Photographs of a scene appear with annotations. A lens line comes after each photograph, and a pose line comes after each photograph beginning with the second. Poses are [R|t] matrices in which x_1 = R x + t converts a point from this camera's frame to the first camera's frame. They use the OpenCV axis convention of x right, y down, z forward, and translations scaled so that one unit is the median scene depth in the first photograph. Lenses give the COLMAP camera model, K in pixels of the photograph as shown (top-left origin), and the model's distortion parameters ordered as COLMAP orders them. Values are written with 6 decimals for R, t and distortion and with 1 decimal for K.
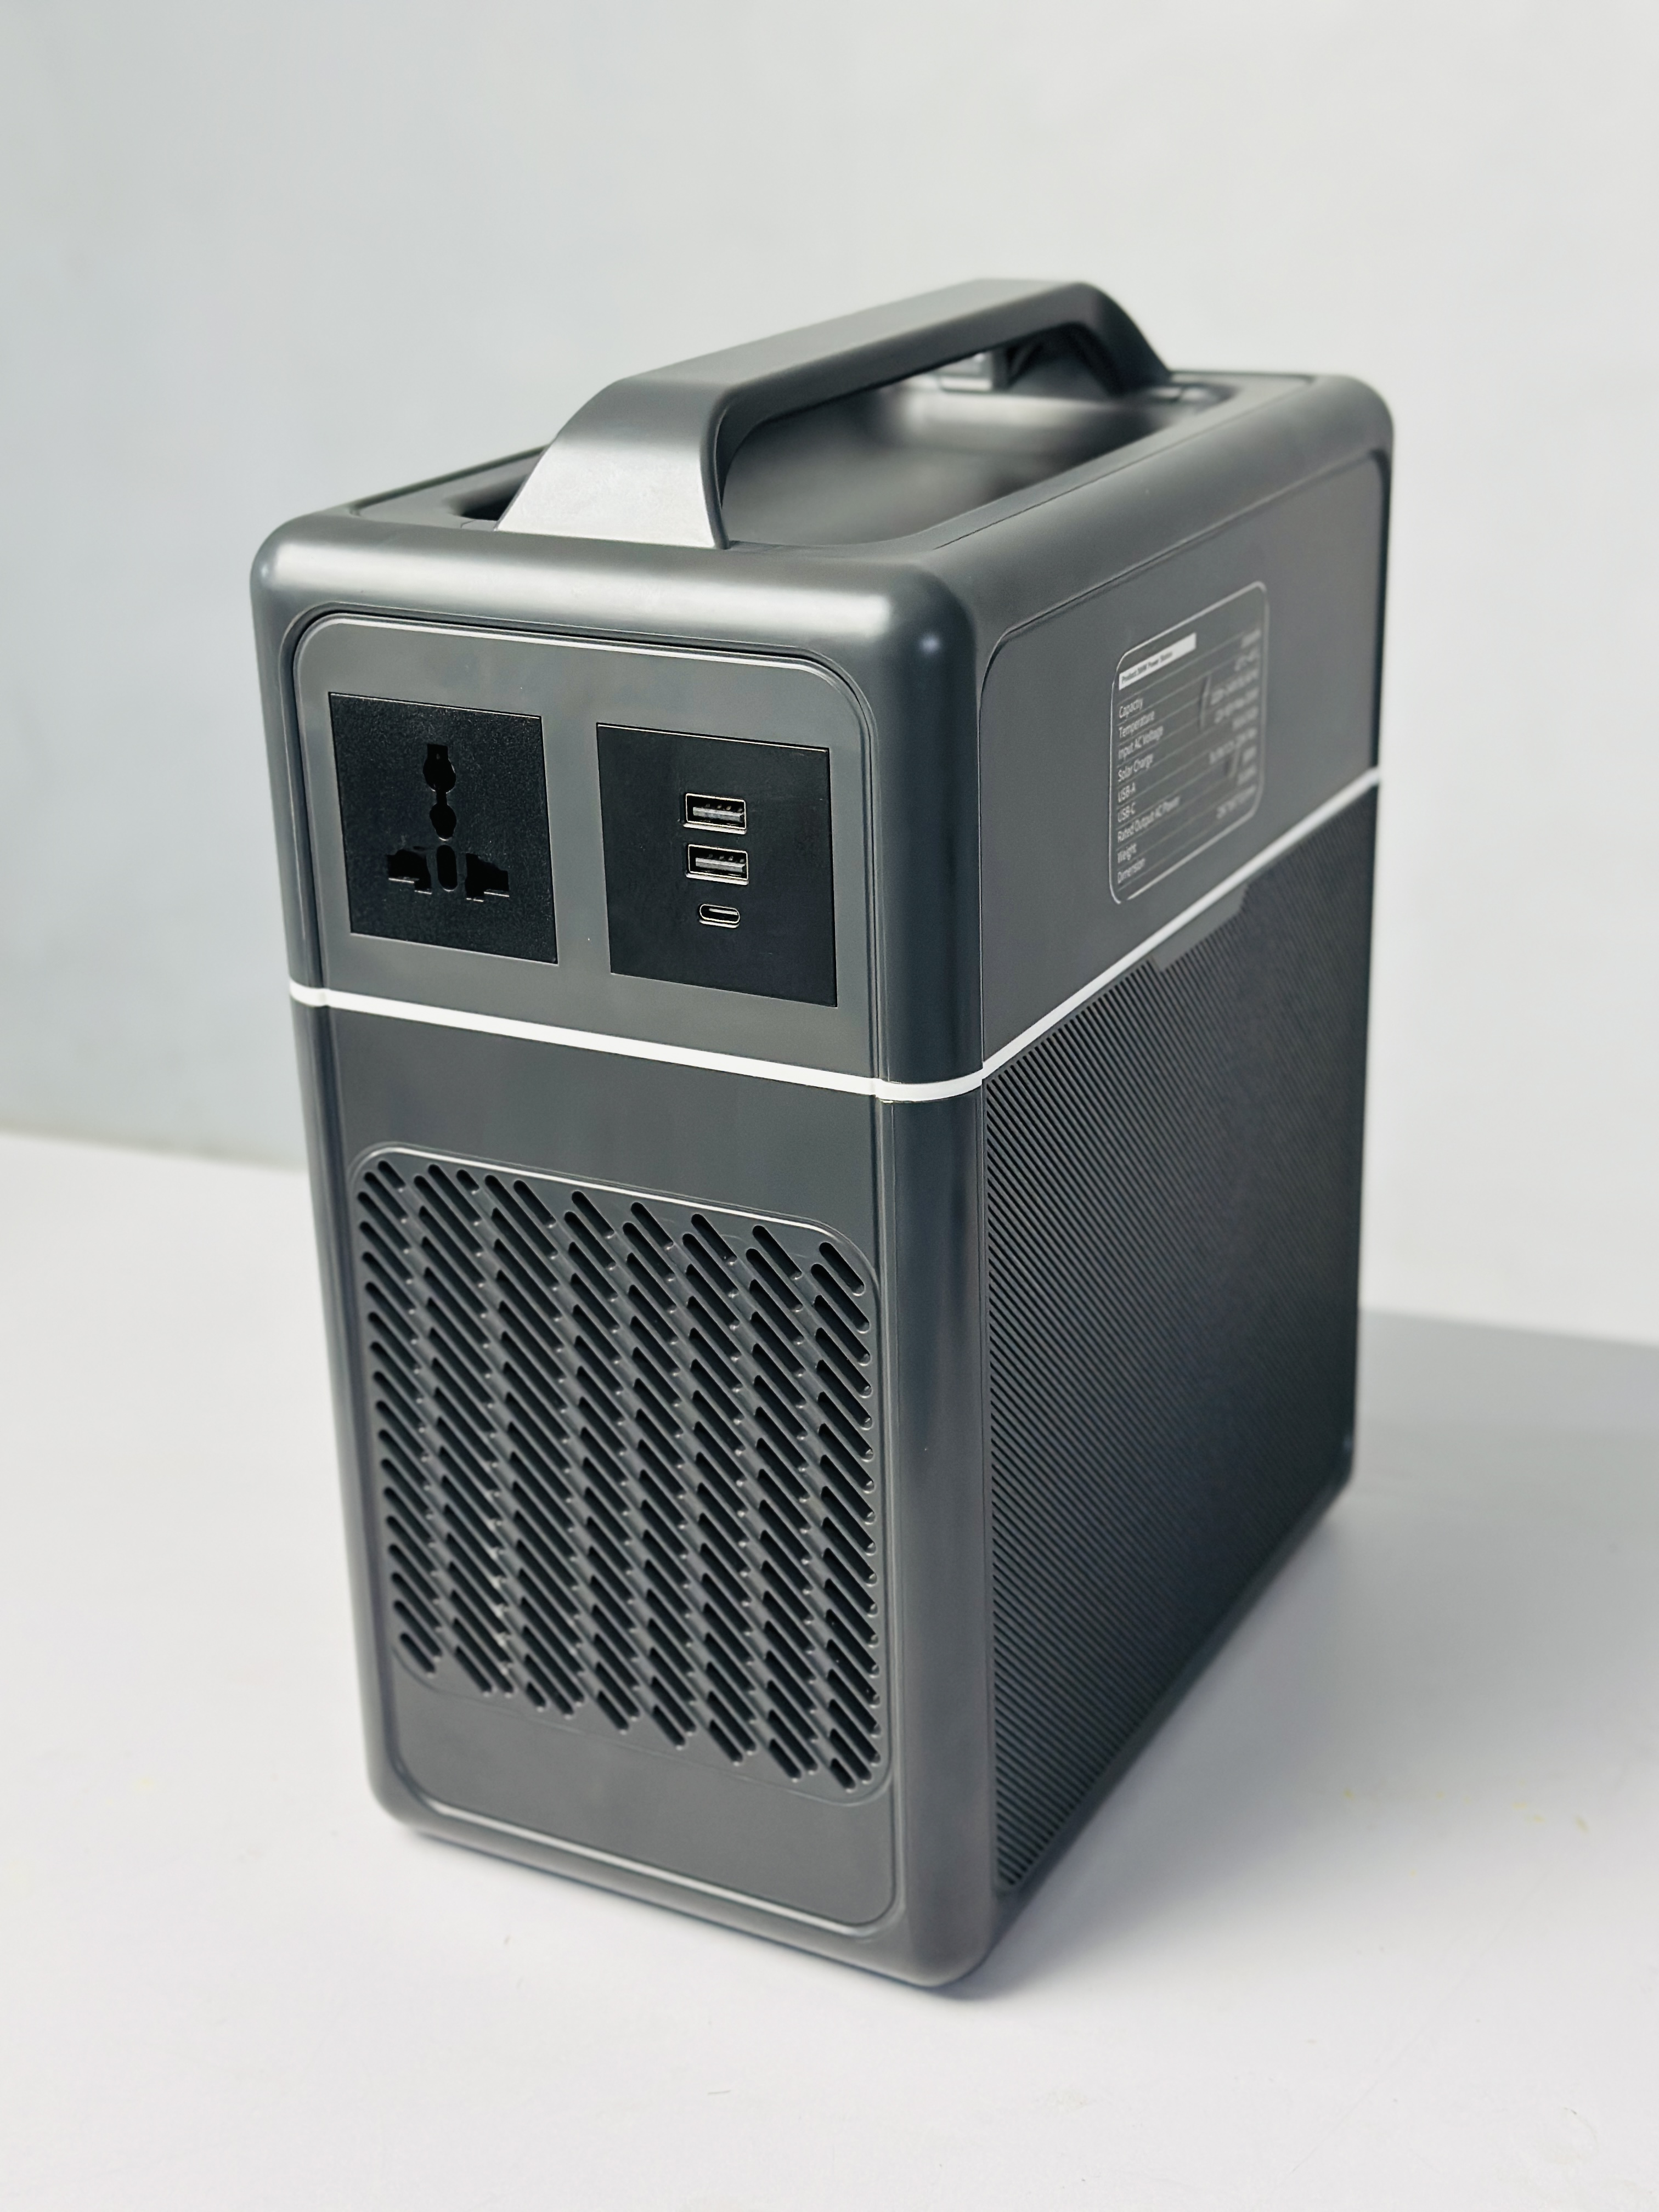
lens RADIAL K [[3170.5, 0, 829.5], [0, 3170.5, 1106.0], [0, 0, 1]] dist [0.143346, -0.102265]
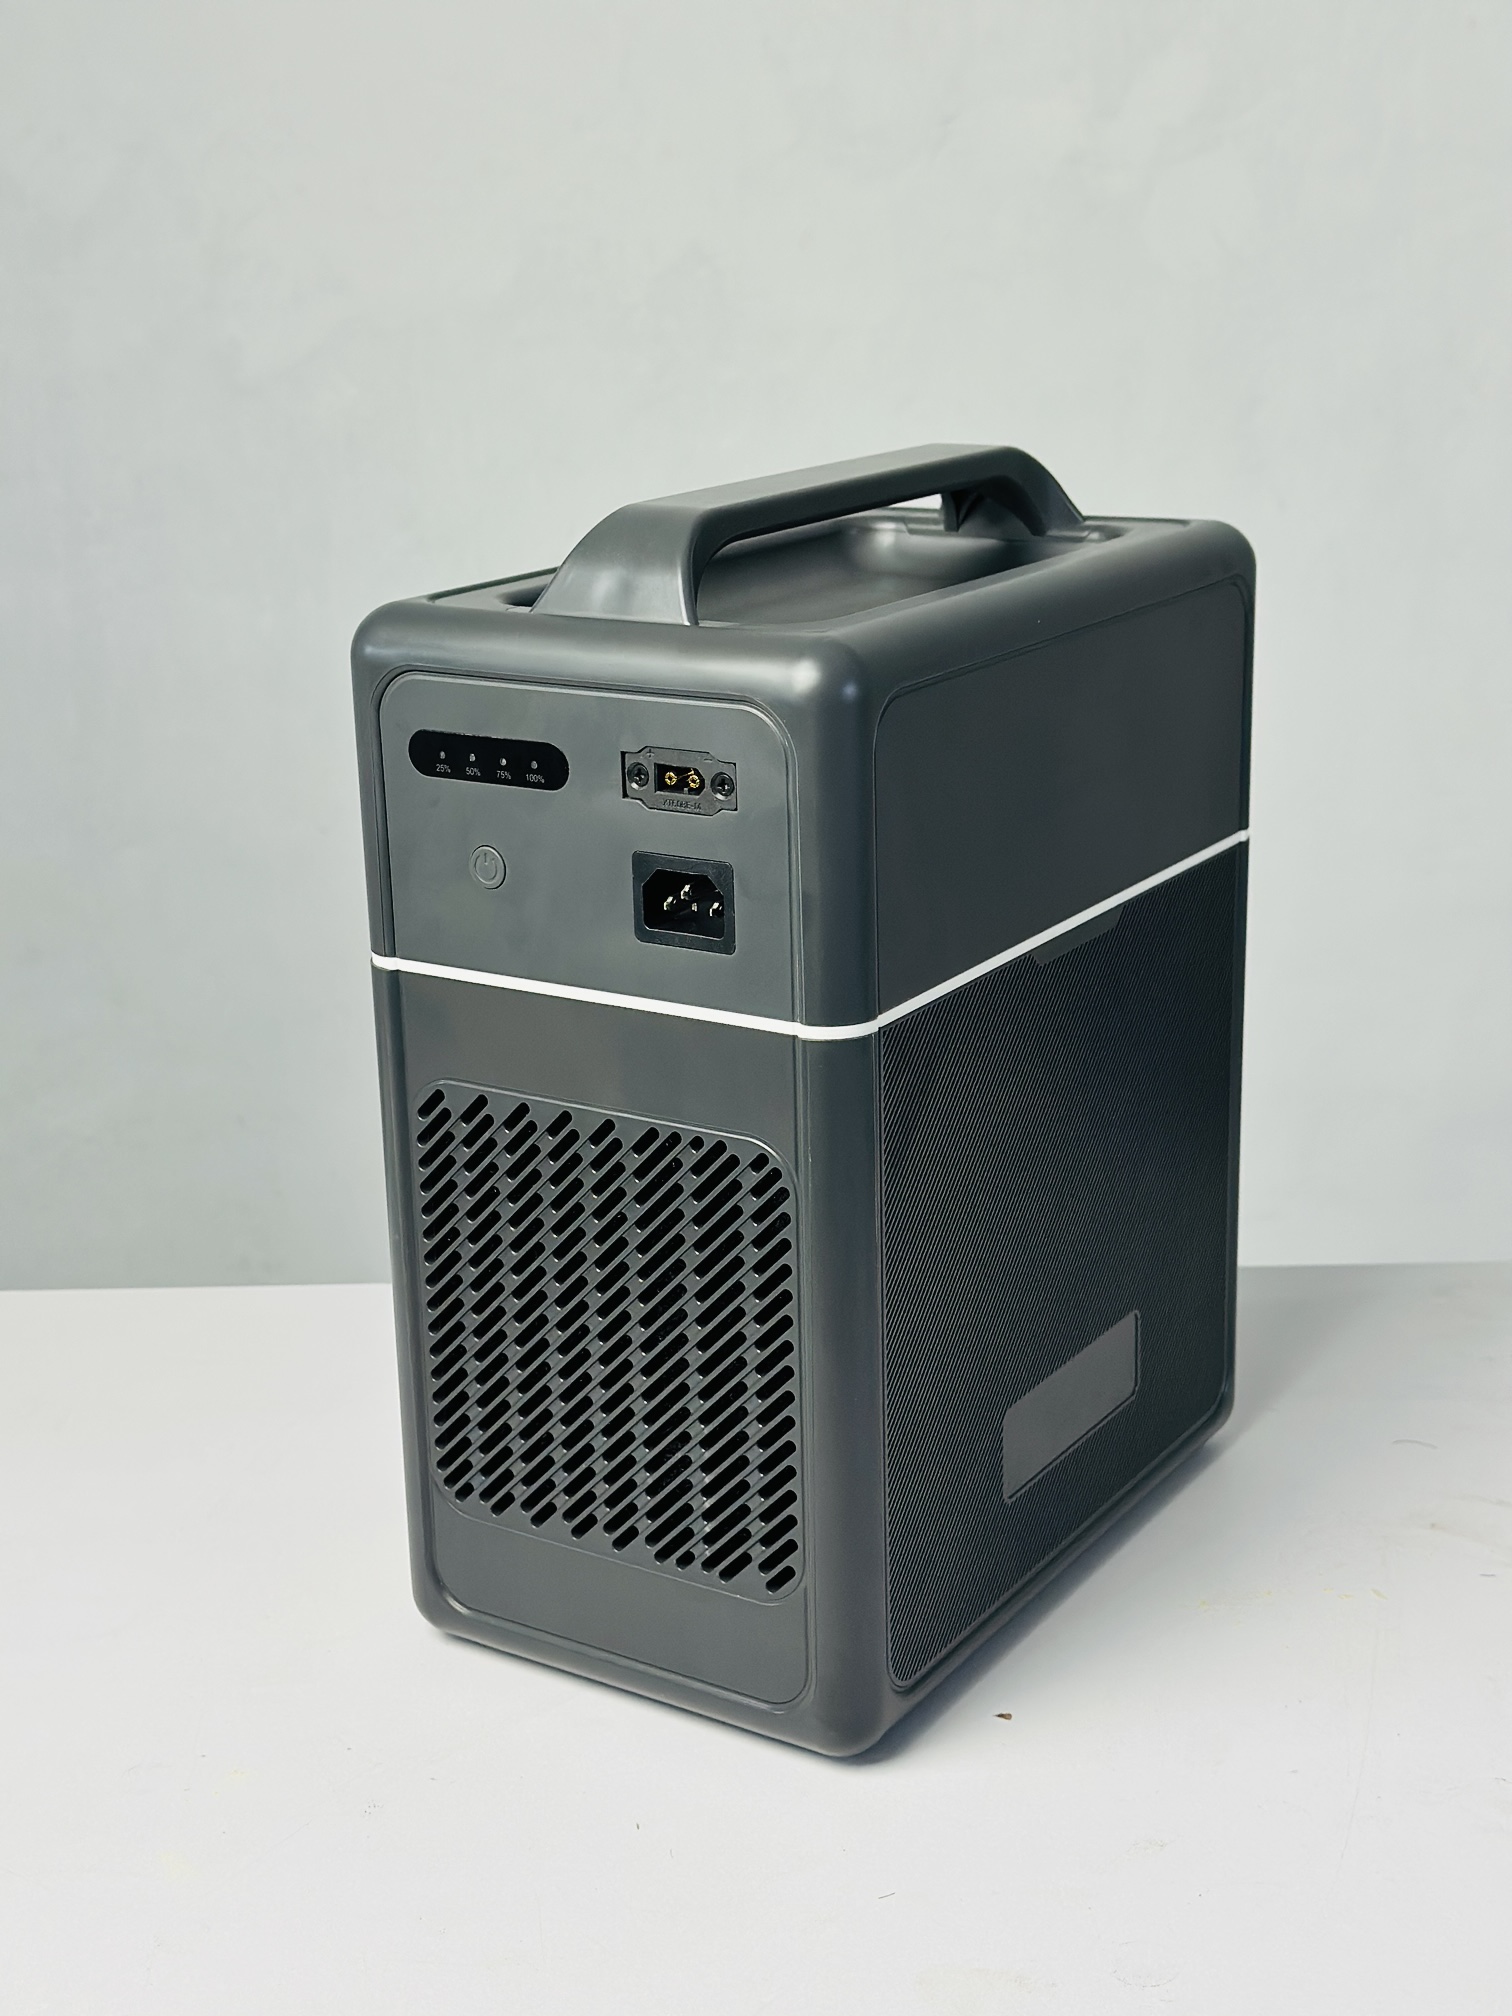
lens RADIAL K [[2889.6, 0, 756.0], [0, 2889.6, 1008.0], [0, 0, 1]] dist [0.143346, -0.102265]
pose [[0.997652, 0.024882, -0.063807, 0.067078], [-0.029675, 0.996718, -0.075312, 0.069584], [0.061724, 0.077028, 0.995116, -0.182167]]
